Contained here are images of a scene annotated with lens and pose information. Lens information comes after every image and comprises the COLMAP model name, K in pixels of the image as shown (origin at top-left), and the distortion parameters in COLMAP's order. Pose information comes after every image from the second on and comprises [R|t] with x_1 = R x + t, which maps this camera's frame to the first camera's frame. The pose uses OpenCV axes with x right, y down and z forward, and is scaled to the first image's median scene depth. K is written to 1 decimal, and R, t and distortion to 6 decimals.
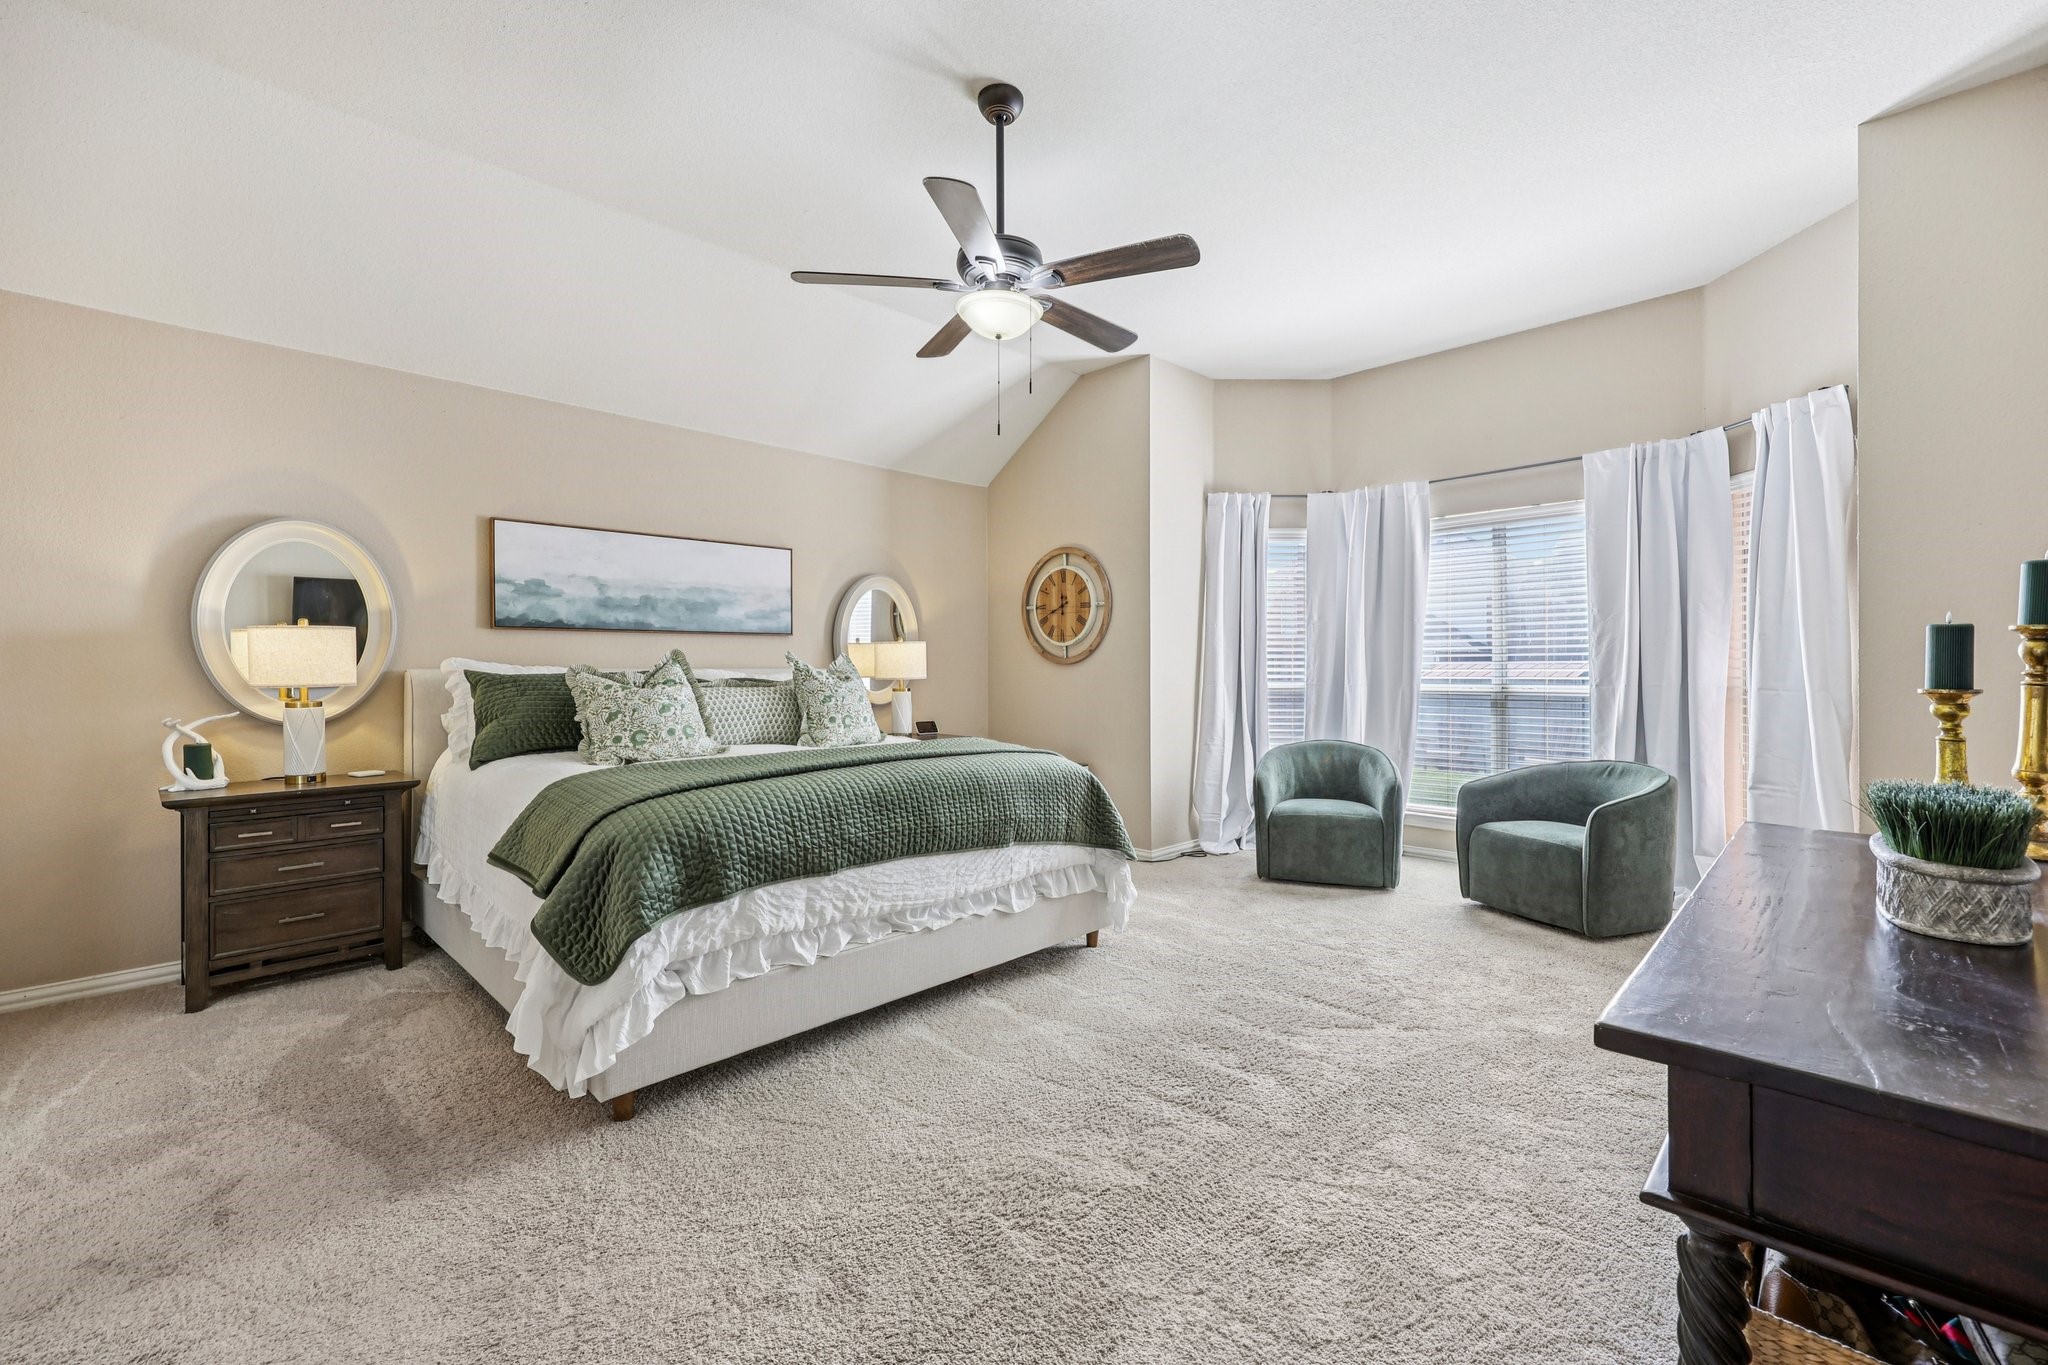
lens RADIAL K [[855.6, 0, 1026.6], [0, 855.6, 669.4], [0, 0, 1]] dist [0.001753, -0.000571]
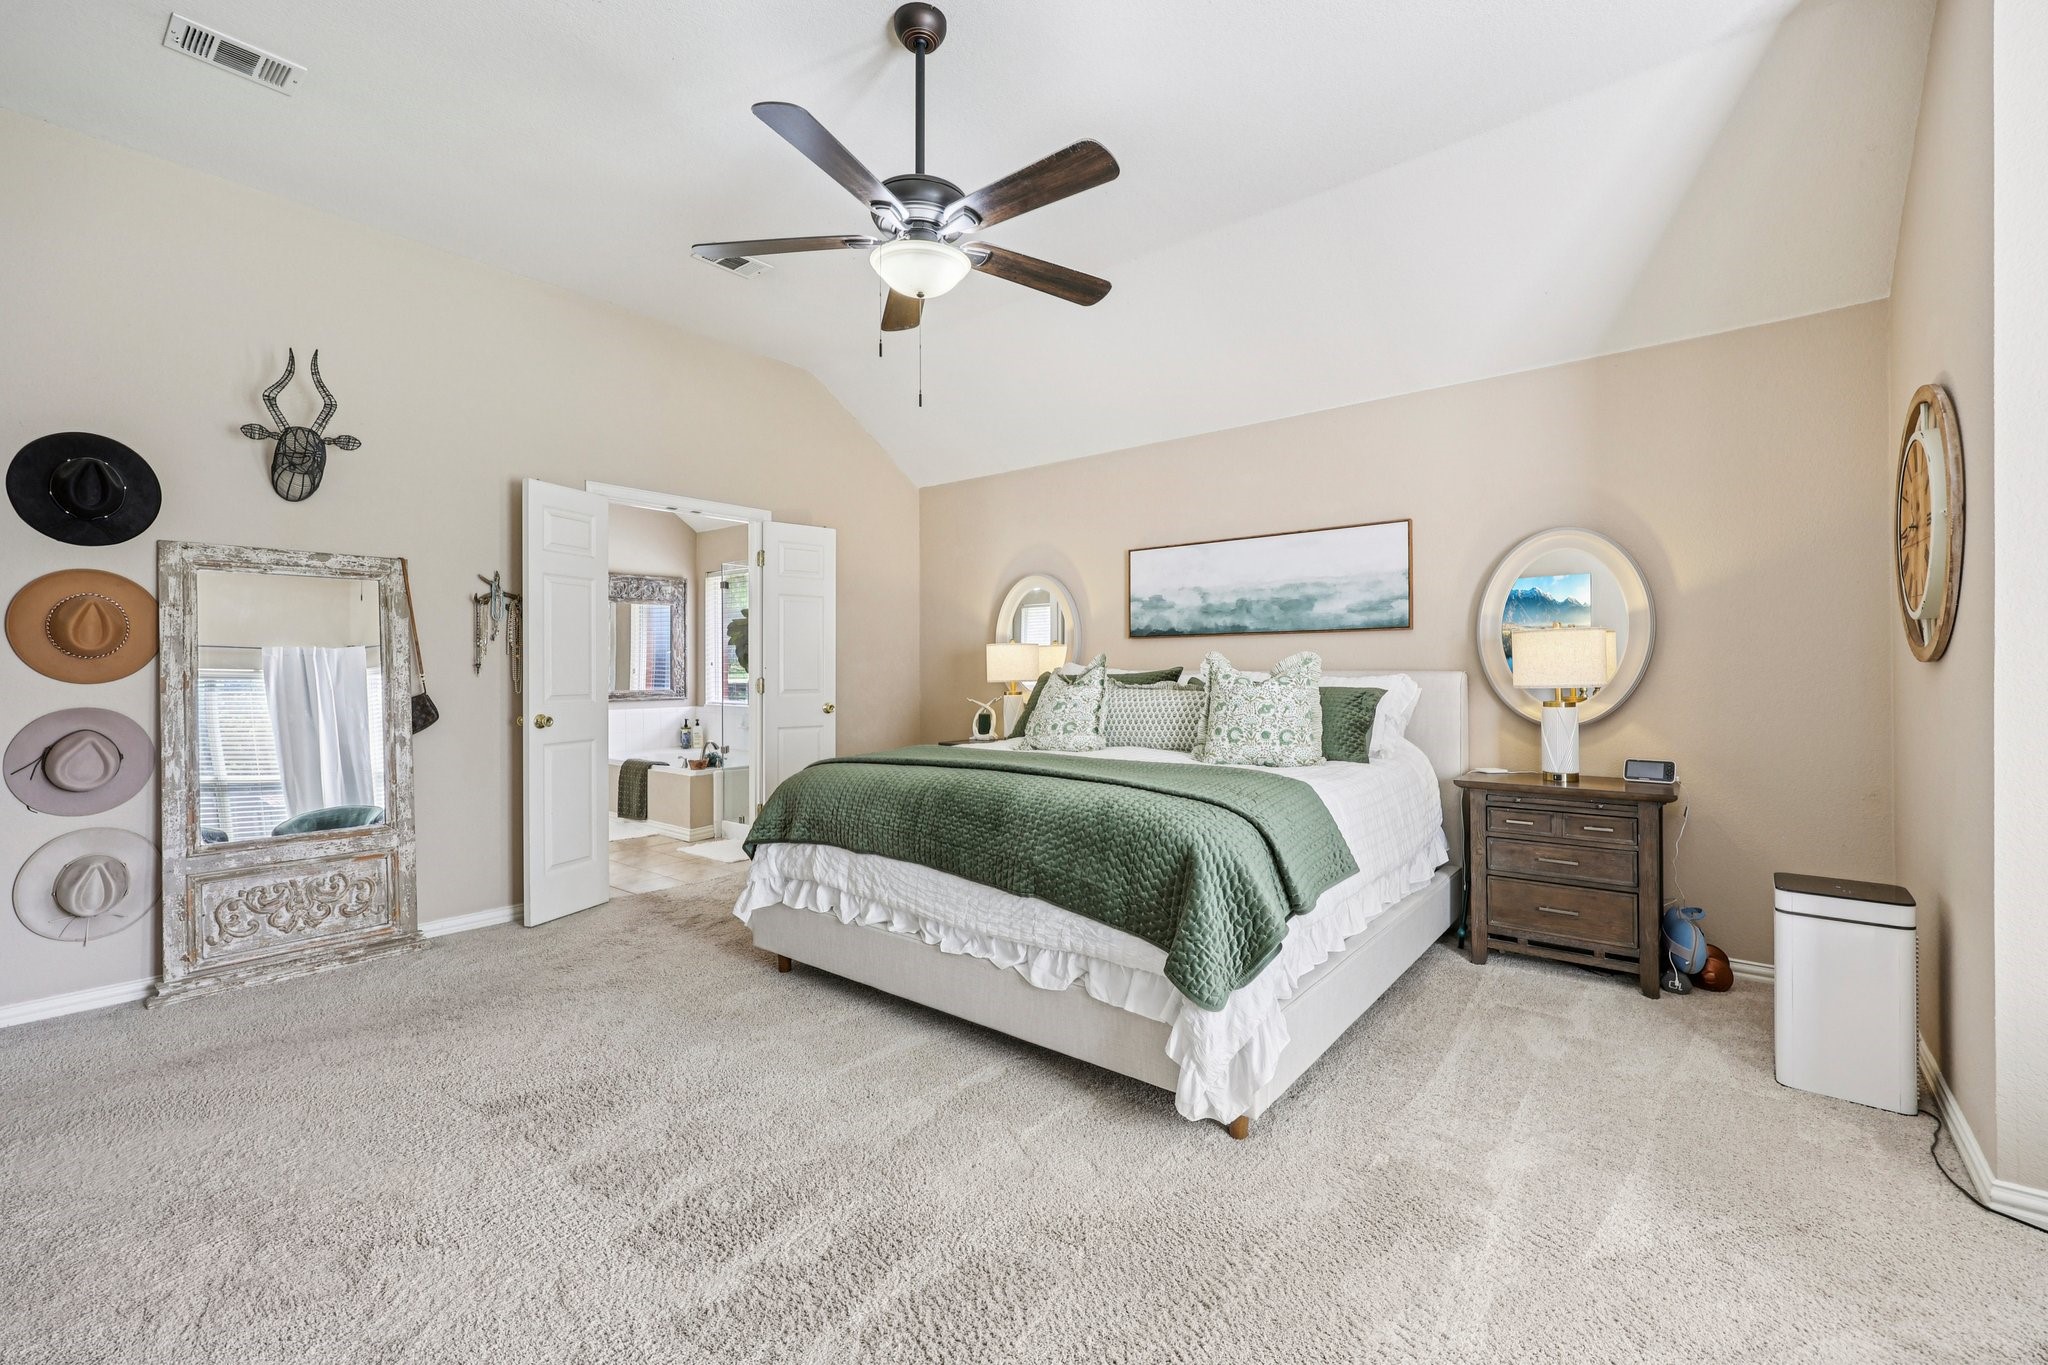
lens RADIAL K [[855.6, 0, 1021.5], [0, 855.6, 669.6], [0, 0, 1]] dist [0.001753, -0.000571]
pose [[0.091762, -0.000598, -0.995781, 0.543050], [-0.002349, 0.999997, -0.000817, -0.001202], [0.995778, 0.002414, 0.091760, 0.655784]]
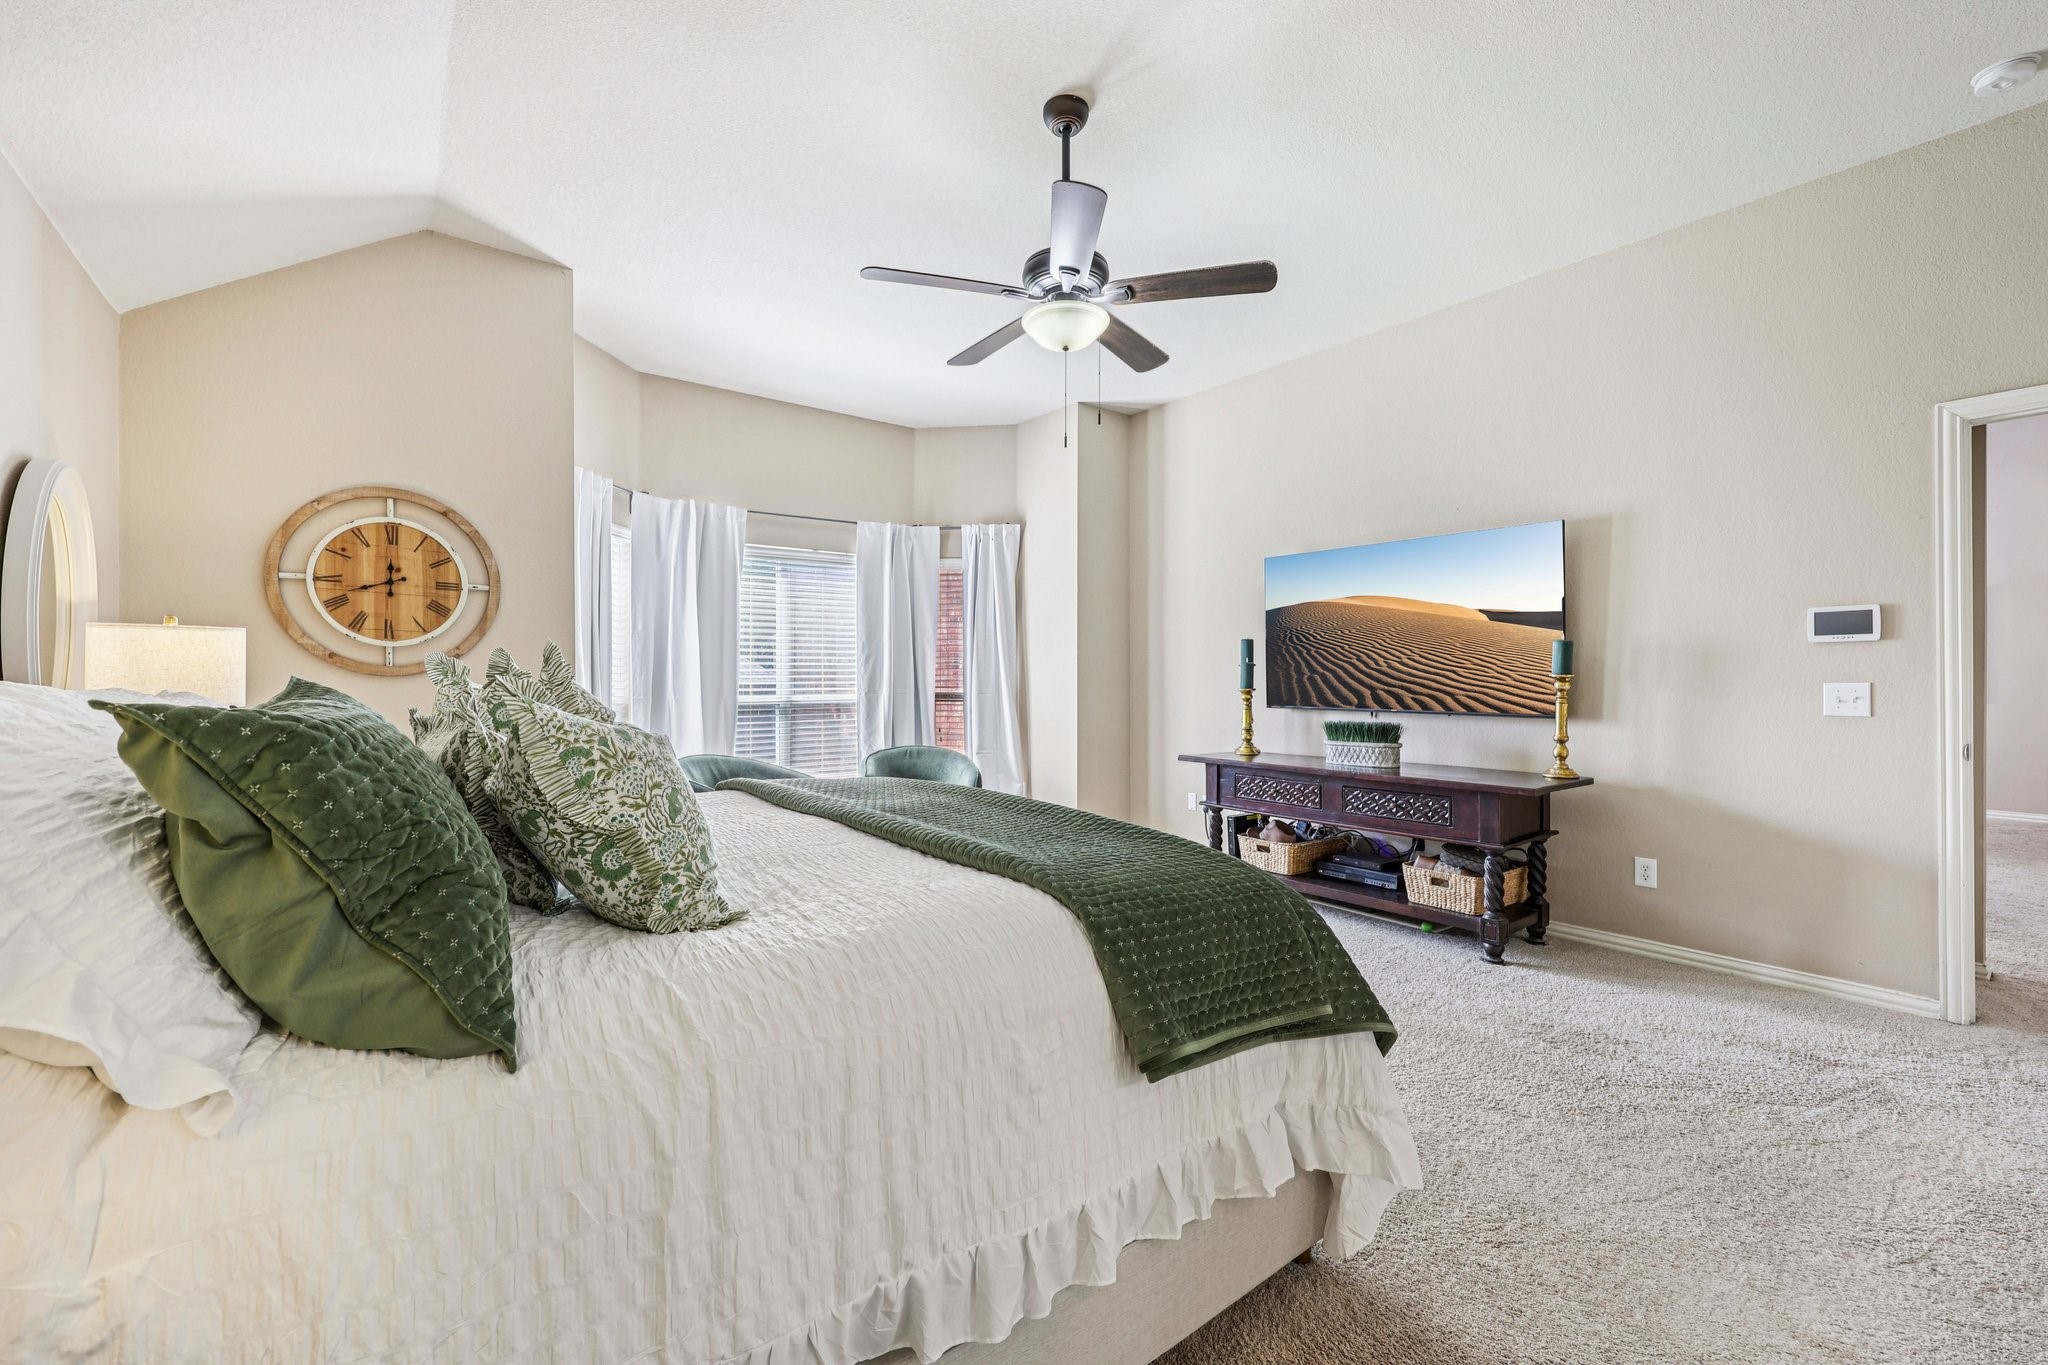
lens RADIAL K [[855.6, 0, 1027.2], [0, 855.6, 683.0], [0, 0, 1]] dist [0.001753, -0.000571]
pose [[0.121502, -0.004516, 0.992581, -0.654981], [0.003282, 0.999986, 0.004148, -0.002884], [-0.992586, 0.002754, 0.121515, 0.590820]]
